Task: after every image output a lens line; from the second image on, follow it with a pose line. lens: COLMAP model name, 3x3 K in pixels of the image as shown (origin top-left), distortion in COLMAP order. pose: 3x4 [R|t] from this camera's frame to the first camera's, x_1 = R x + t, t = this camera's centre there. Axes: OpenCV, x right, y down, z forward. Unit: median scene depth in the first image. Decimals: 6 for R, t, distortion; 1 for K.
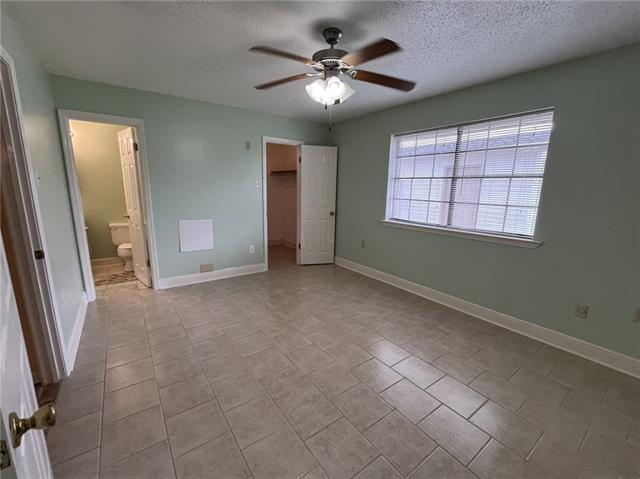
lens RADIAL K [[263.8, 0, 315.2], [0, 263.8, 237.4], [0, 0, 1]] dist [-0.001820, -0.001226]
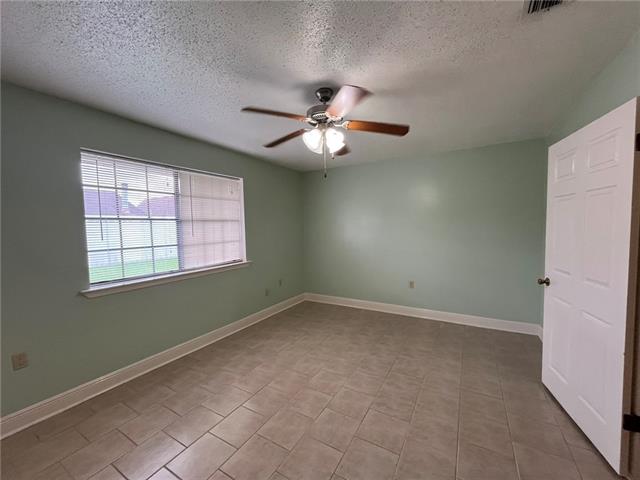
lens RADIAL K [[263.8, 0, 315.0], [0, 263.8, 238.3], [0, 0, 1]] dist [-0.001820, -0.001226]
pose [[-0.400652, -0.044160, 0.915166, -0.638942], [0.189013, 0.973369, 0.129717, -0.214026], [-0.896522, 0.224949, -0.381635, 1.050108]]
